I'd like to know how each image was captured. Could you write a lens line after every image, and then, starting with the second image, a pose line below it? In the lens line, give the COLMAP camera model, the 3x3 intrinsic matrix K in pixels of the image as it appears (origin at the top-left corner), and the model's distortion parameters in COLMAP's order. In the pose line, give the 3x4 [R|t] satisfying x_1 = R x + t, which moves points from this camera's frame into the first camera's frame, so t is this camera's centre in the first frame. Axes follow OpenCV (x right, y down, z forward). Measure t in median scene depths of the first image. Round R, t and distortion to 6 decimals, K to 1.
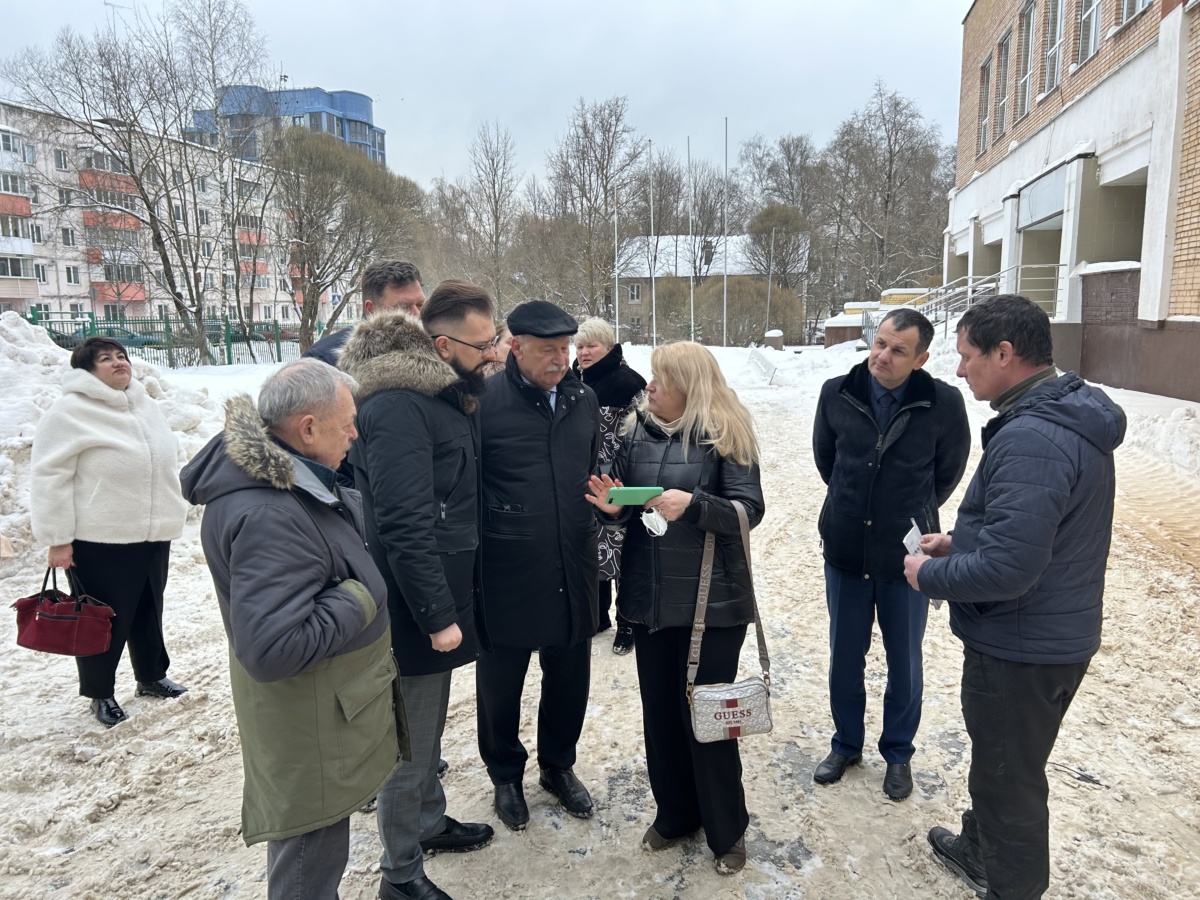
lens RADIAL K [[971.6, 0, 605.2], [0, 971.6, 452.2], [0, 0, 1]] dist [0.026129, -0.038172]
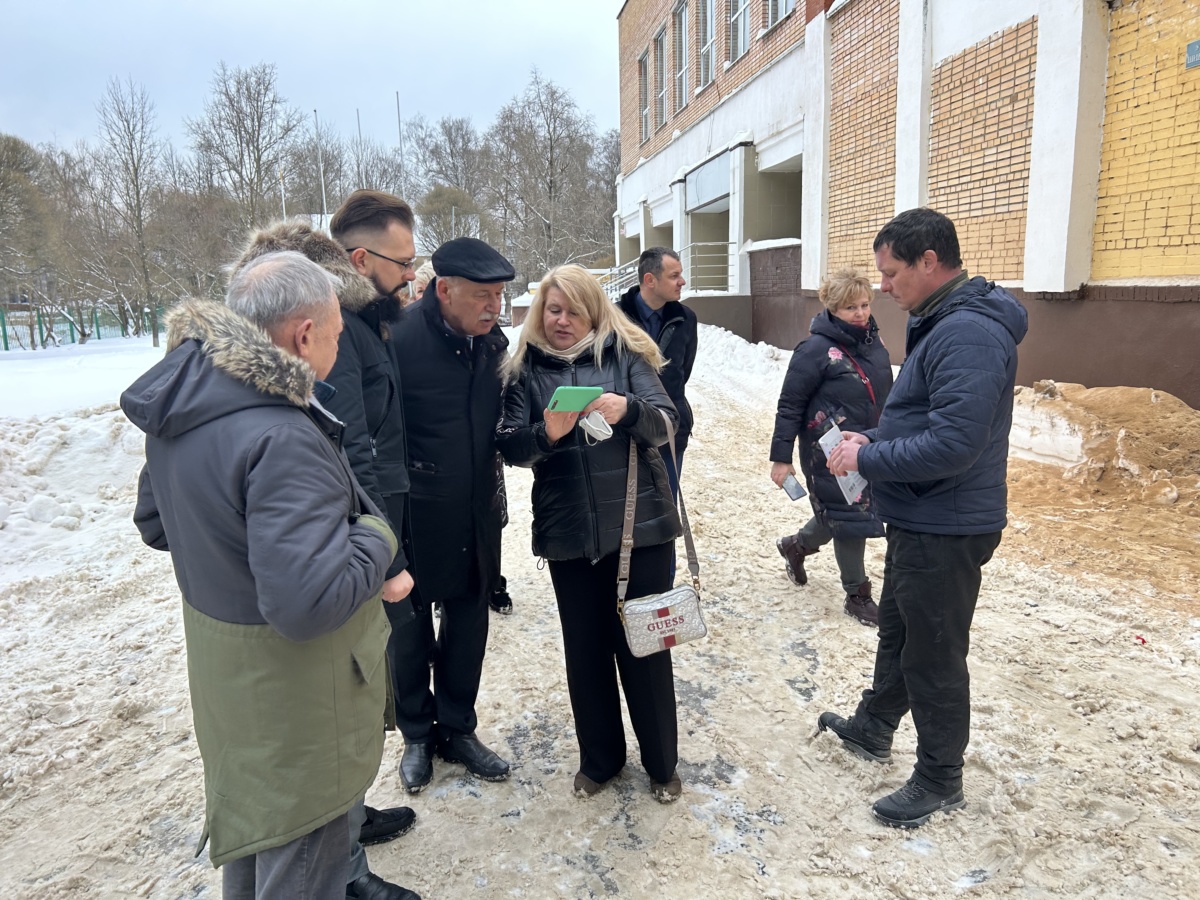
lens RADIAL K [[971.6, 0, 603.9], [0, 971.6, 453.5], [0, 0, 1]] dist [0.026129, -0.038172]
pose [[0.924286, -0.067648, 0.375658, -0.096126], [0.067454, 0.997629, 0.013684, 0.021366], [-0.375693, 0.012692, 0.926657, 0.036289]]
